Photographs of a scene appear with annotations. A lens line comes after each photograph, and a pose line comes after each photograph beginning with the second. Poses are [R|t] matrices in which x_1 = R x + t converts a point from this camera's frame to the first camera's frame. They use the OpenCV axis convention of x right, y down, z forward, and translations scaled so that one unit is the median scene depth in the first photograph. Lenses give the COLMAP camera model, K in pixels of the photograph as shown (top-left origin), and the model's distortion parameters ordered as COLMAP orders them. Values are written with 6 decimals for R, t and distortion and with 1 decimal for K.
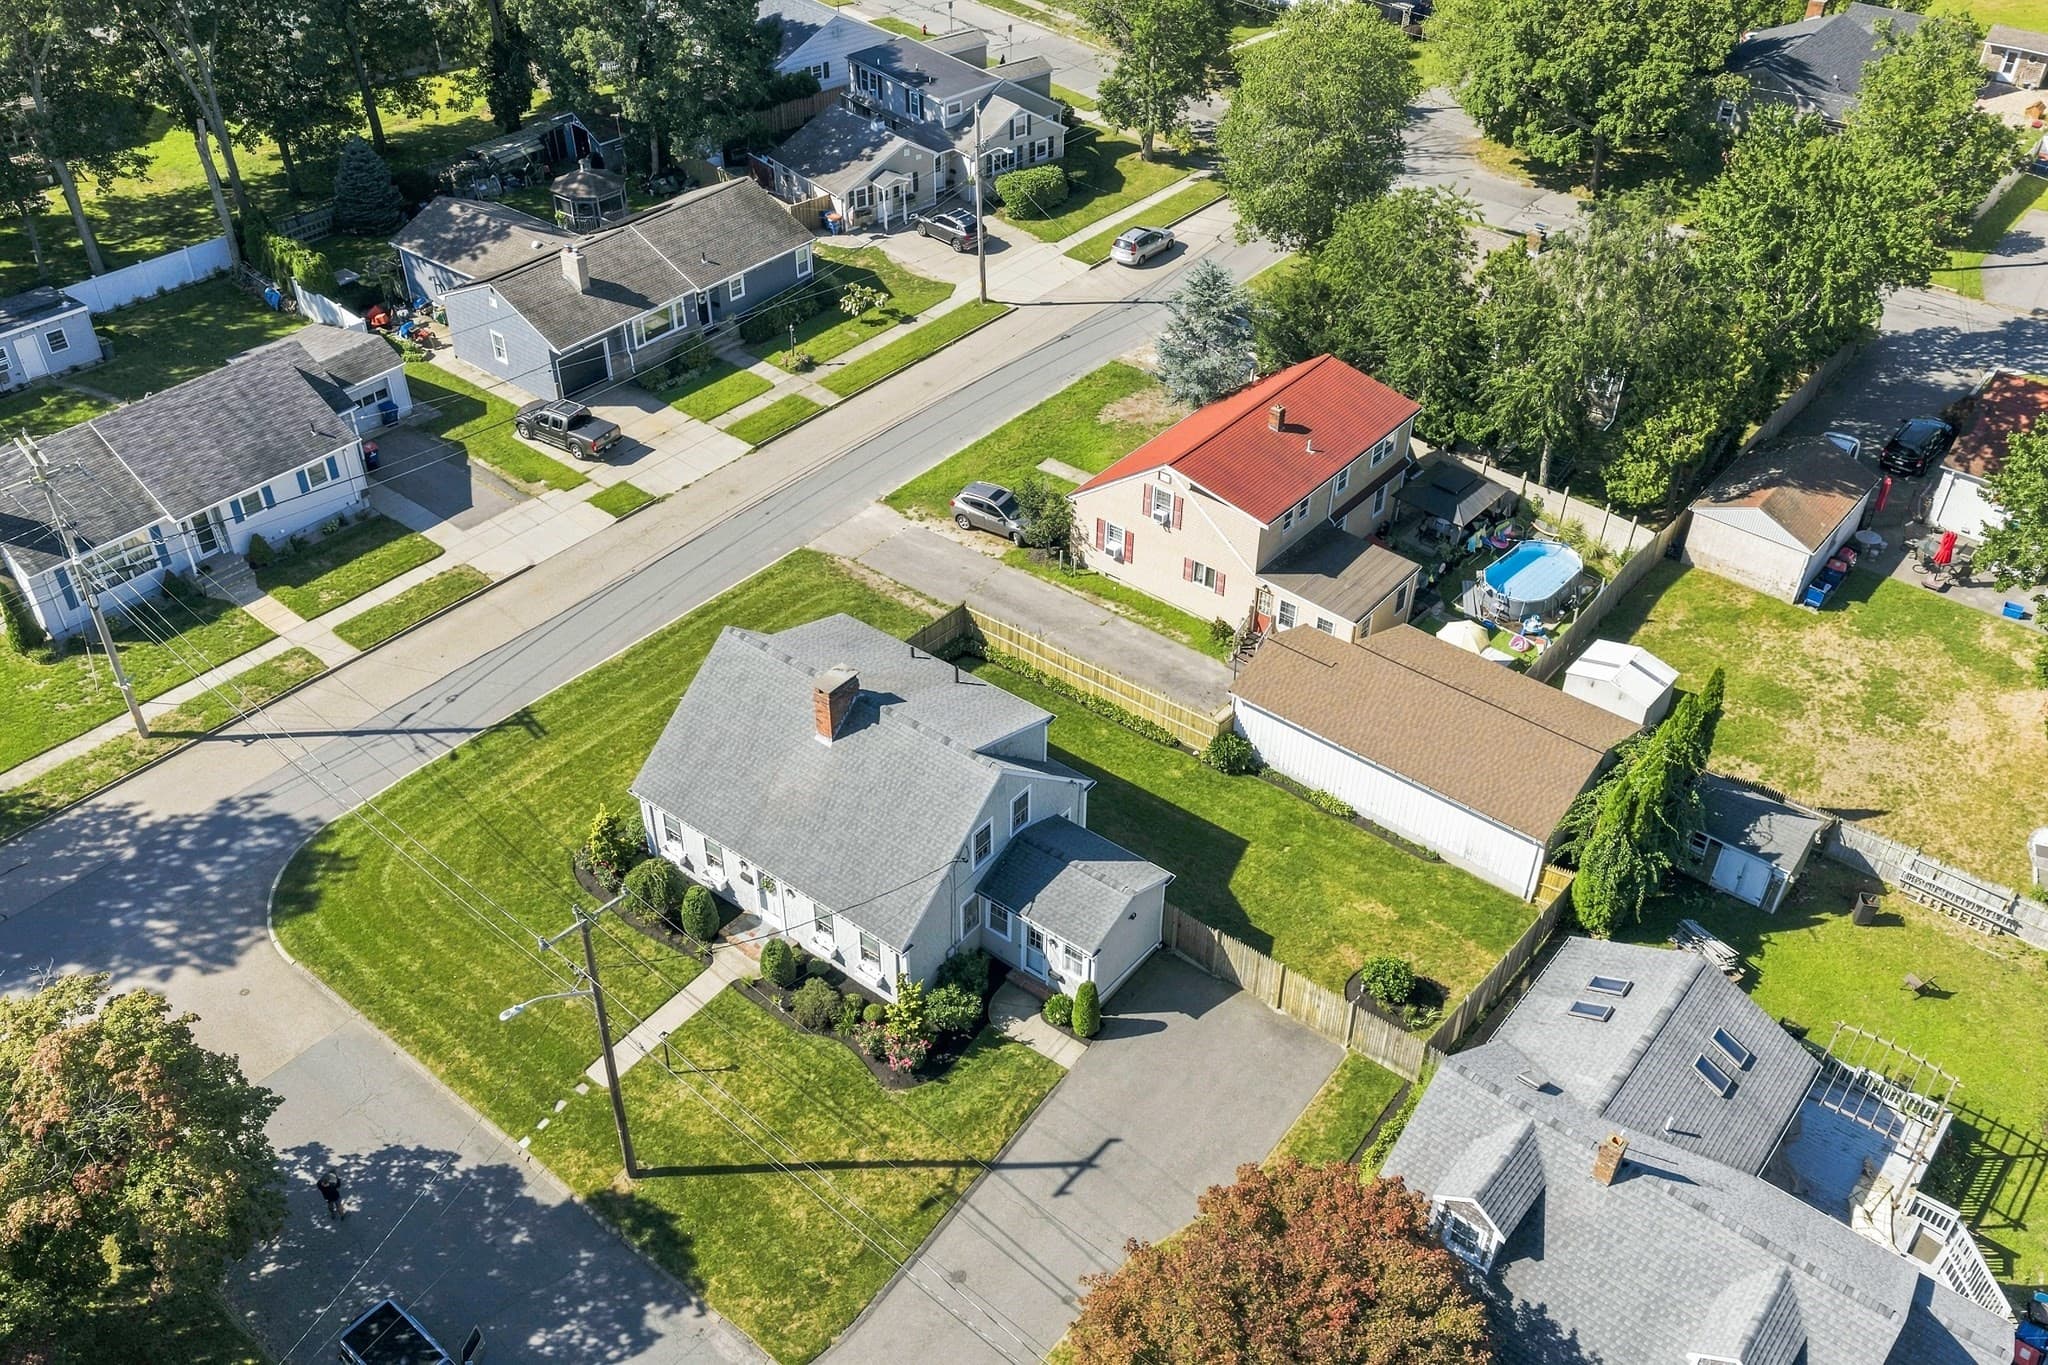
lens RADIAL K [[1695.9, 0, 1025.3], [0, 1695.9, 699.6], [0, 0, 1]] dist [0.008298, -0.019018]
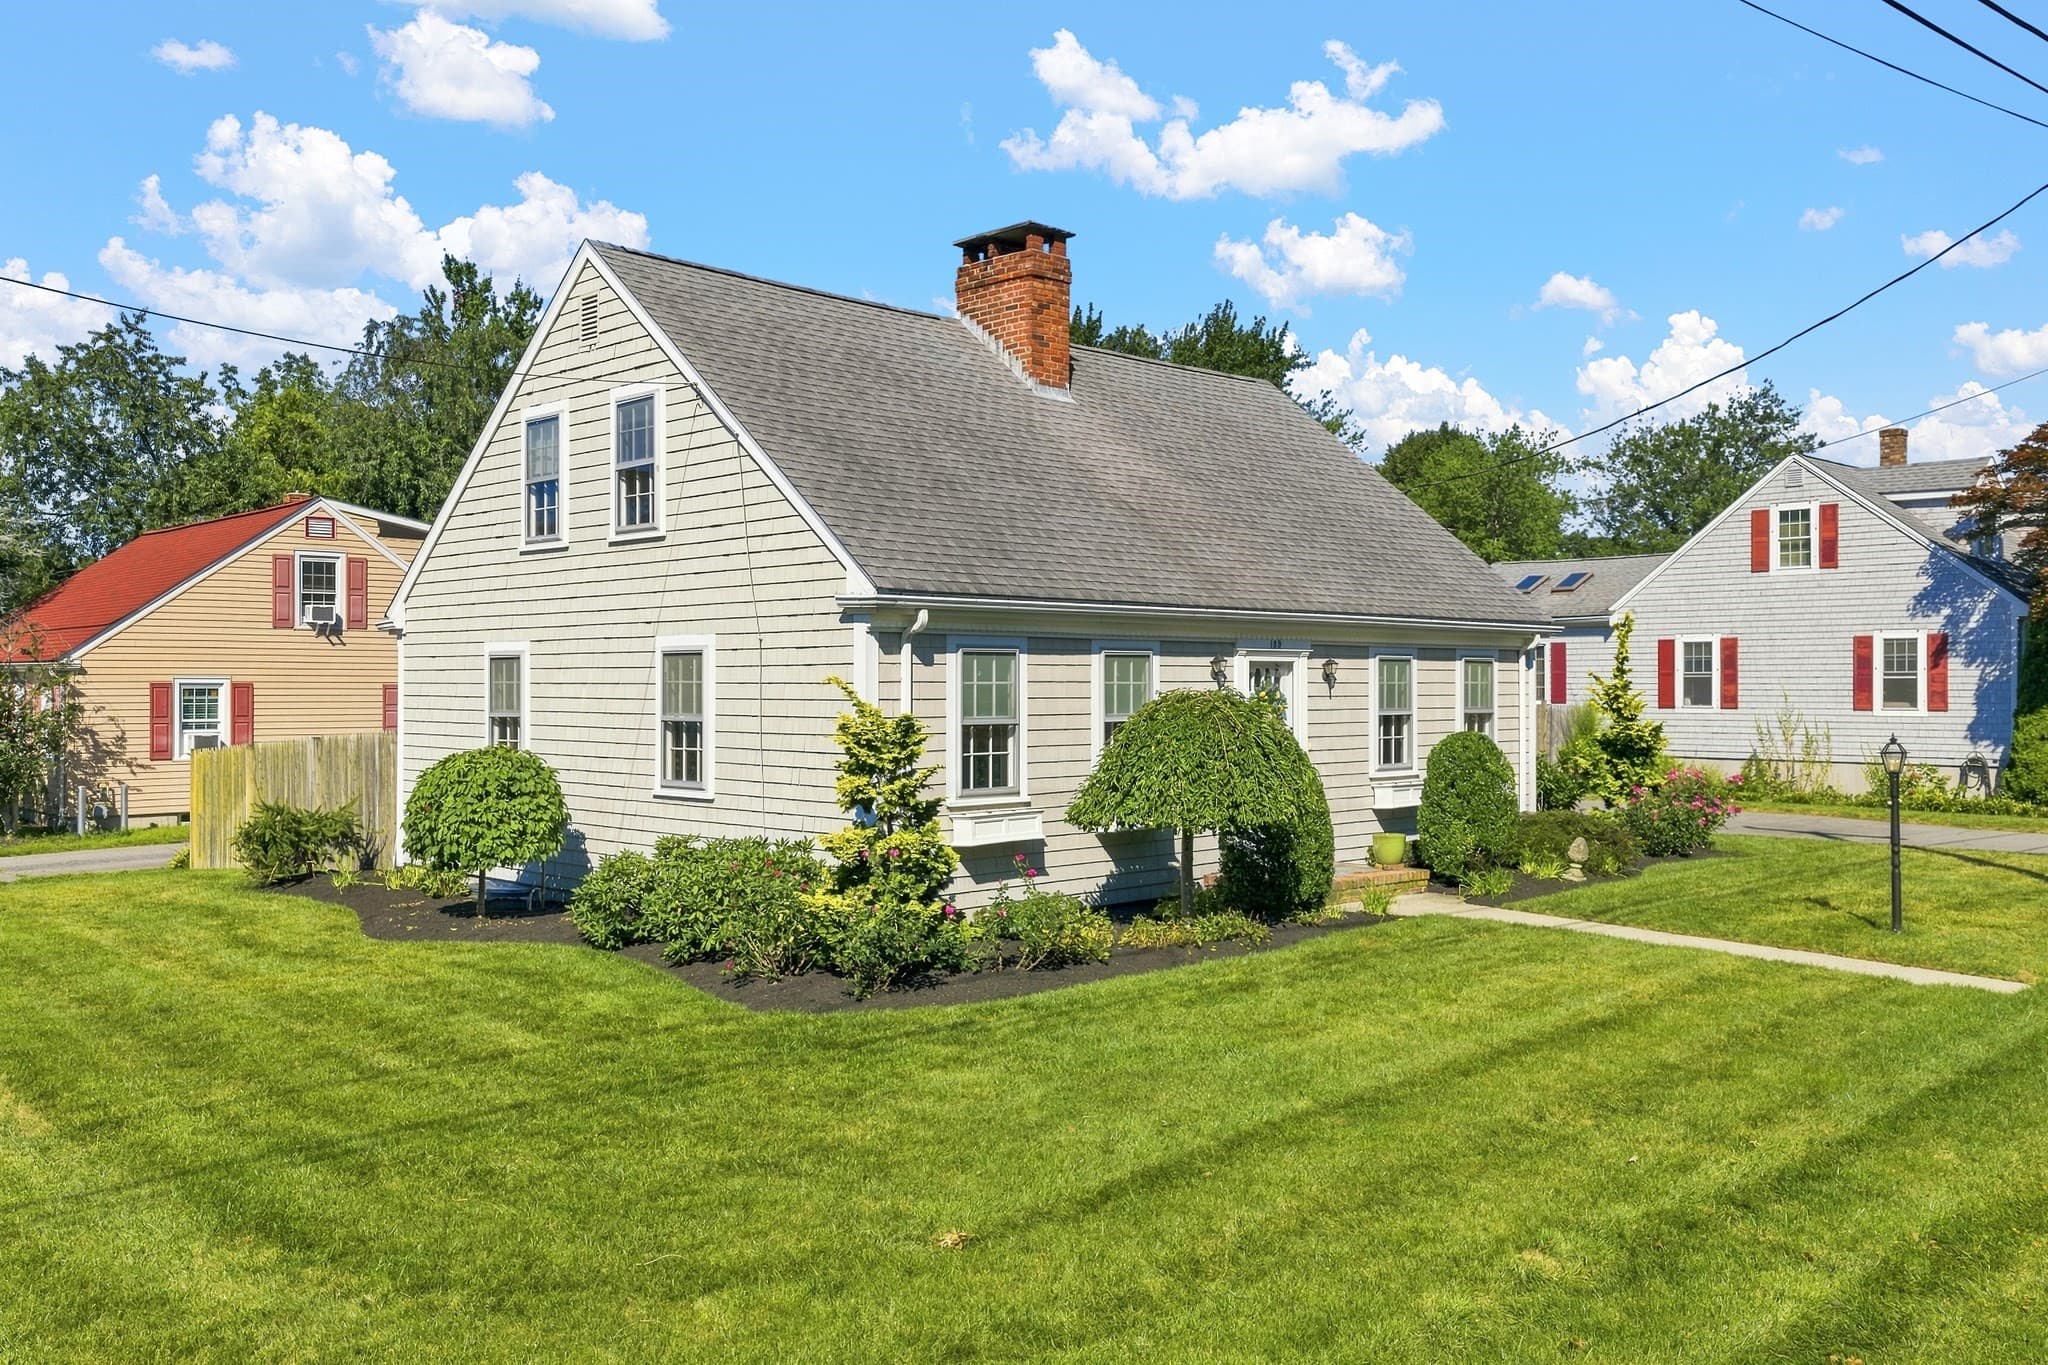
lens RADIAL K [[1707.3, 0, 1038.3], [0, 1707.3, 681.3], [0, 0, 1]] dist [0.007746, -0.008420]
pose [[0.108856, -0.000095, 0.994057, -0.401148], [0.617629, 0.783563, -0.067560, 0.074189], [-0.778900, 0.621313, 0.085355, 0.787428]]
